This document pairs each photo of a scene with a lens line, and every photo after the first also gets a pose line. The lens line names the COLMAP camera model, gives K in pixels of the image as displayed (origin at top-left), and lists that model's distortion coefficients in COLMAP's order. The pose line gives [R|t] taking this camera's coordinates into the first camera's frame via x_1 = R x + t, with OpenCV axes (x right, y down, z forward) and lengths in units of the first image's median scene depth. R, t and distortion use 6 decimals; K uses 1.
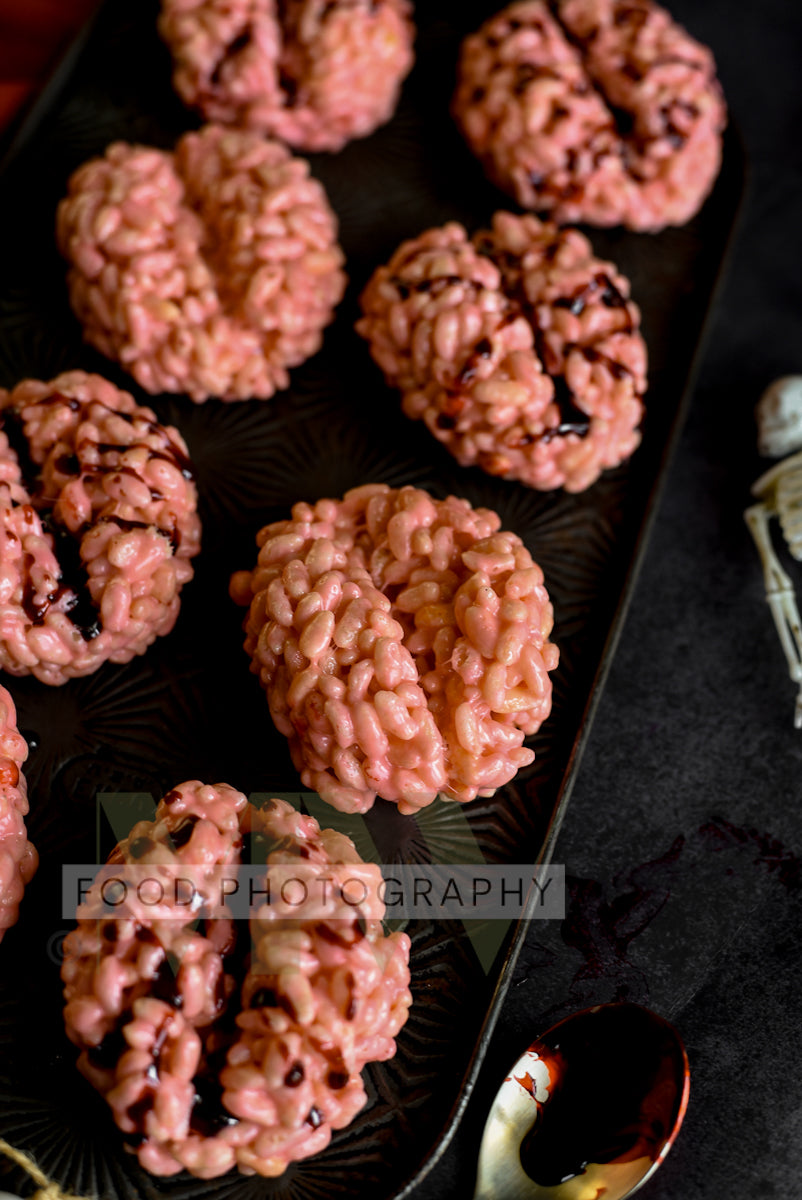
lens RADIAL K [[1870.9, 0, 430.3], [0, 1870.9, 594.2], [0, 0, 1]] dist [-0.170293, -0.000021]
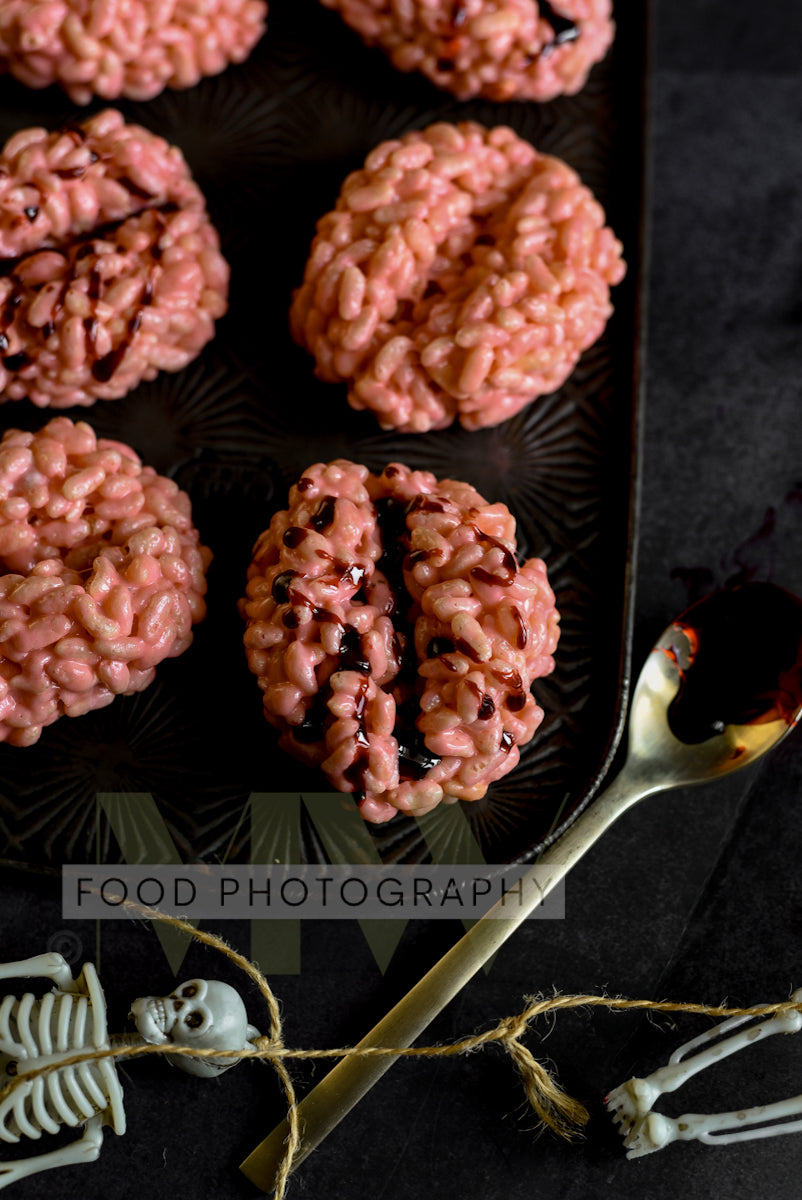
lens RADIAL K [[1870.9, 0, 430.3], [0, 1870.9, 594.2], [0, 0, 1]] dist [-0.170293, -0.000021]
pose [[0.974349, -0.217476, 0.057860, -0.143054], [0.199163, 0.953021, 0.228223, -0.060829], [-0.104775, -0.210845, 0.971888, -0.063607]]
